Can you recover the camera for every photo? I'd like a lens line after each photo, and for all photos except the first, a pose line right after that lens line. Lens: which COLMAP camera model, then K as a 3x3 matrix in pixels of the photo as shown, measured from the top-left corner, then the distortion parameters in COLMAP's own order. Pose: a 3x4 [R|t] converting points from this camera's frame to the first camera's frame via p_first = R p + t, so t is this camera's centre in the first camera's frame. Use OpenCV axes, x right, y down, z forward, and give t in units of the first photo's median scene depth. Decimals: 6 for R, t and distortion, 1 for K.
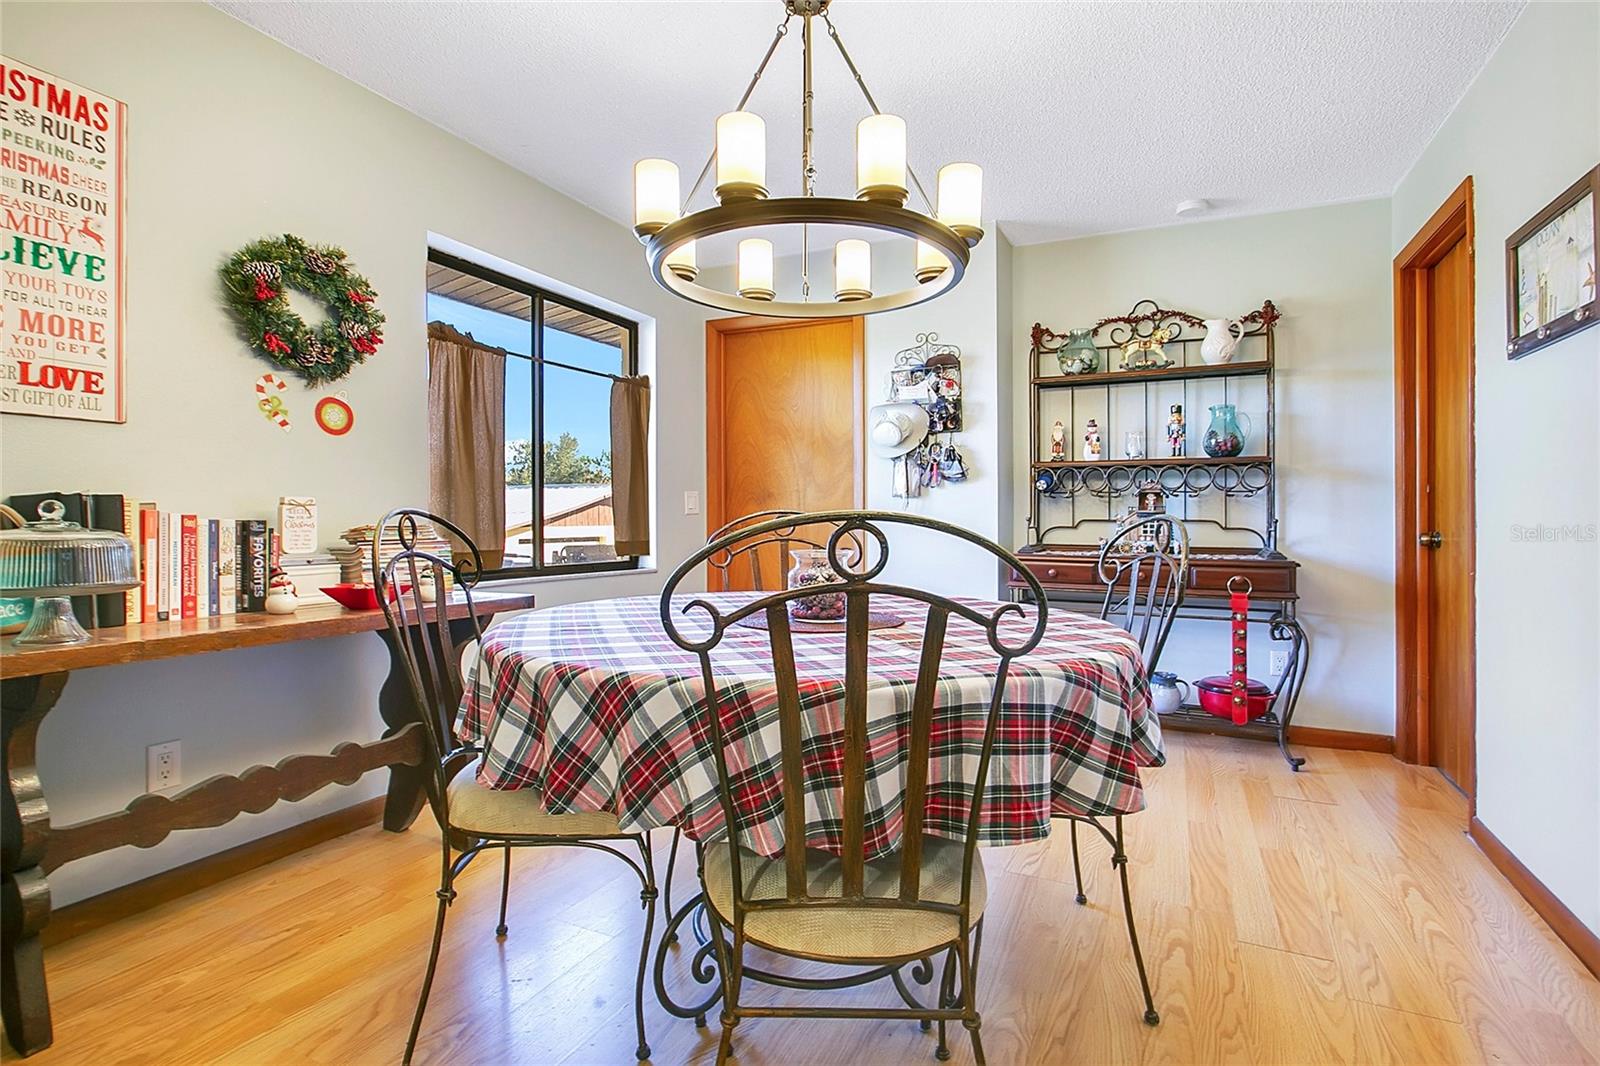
lens RADIAL K [[781.7, 0, 807.4], [0, 781.7, 523.3], [0, 0, 1]] dist [-0.017519, 0.000933]
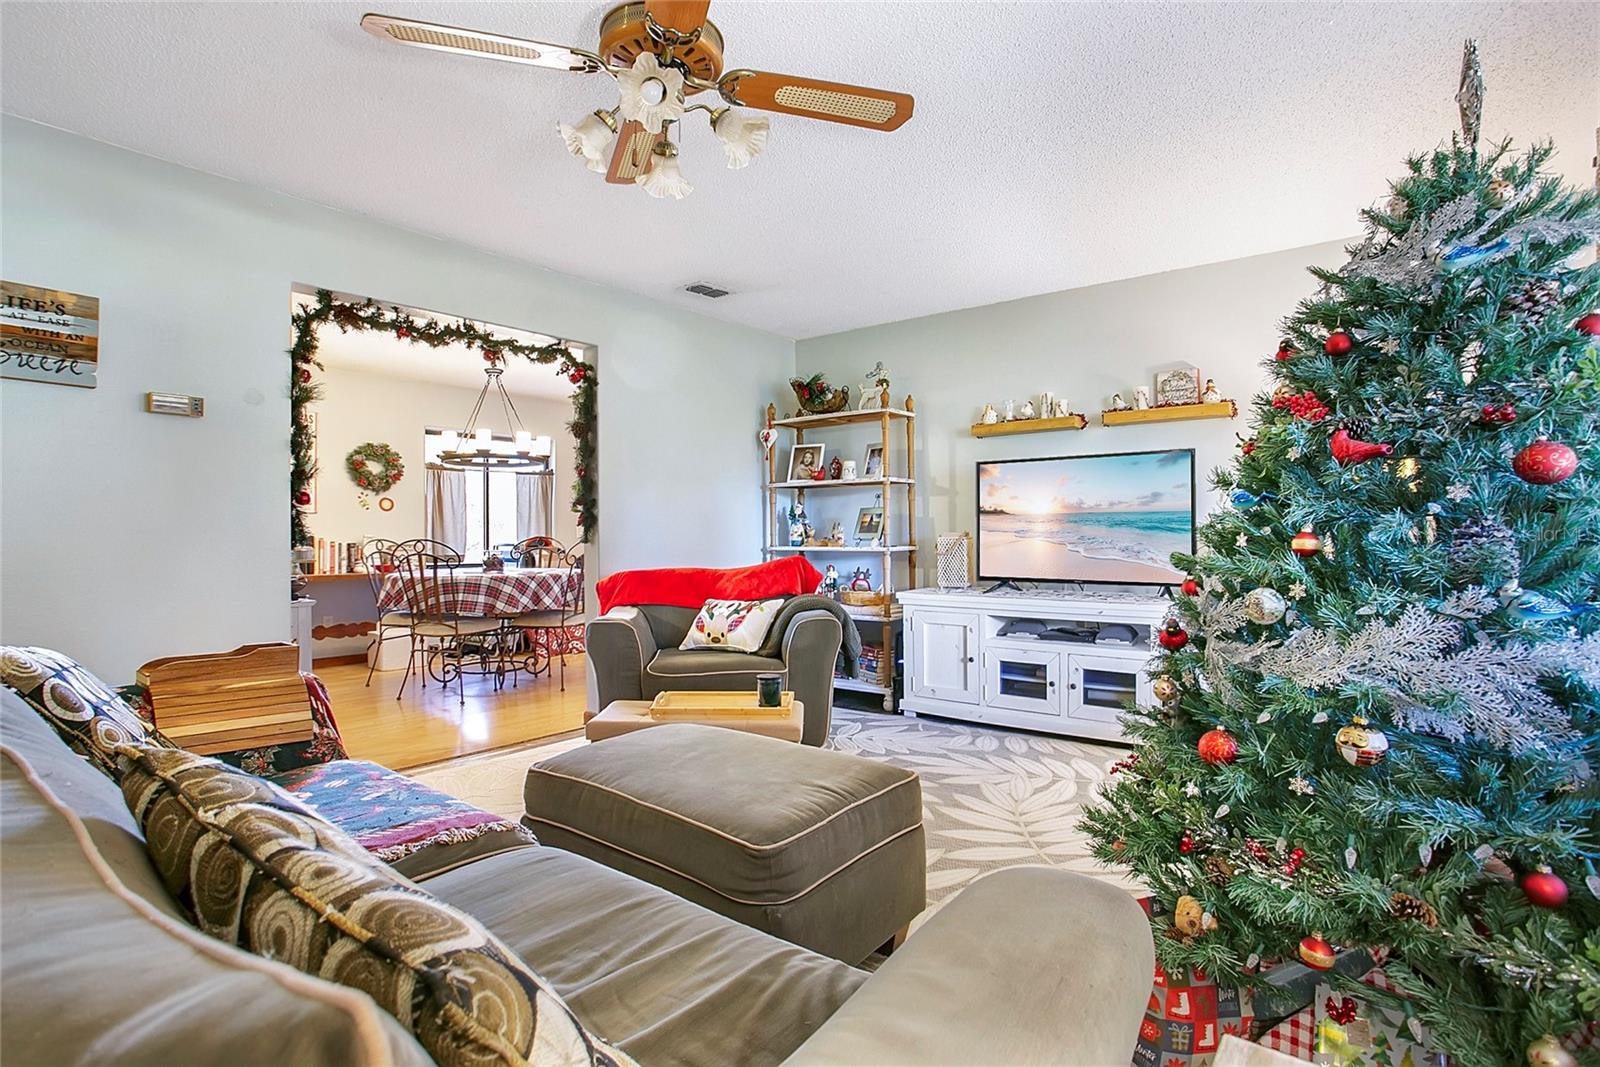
lens RADIAL K [[781.7, 0, 802.2], [0, 781.7, 526.2], [0, 0, 1]] dist [-0.017519, 0.000933]
pose [[0.980307, -0.008311, -0.197306, 1.457317], [0.004845, 0.999826, -0.018041, -0.006065], [0.197421, 0.016729, 0.980176, -1.483404]]
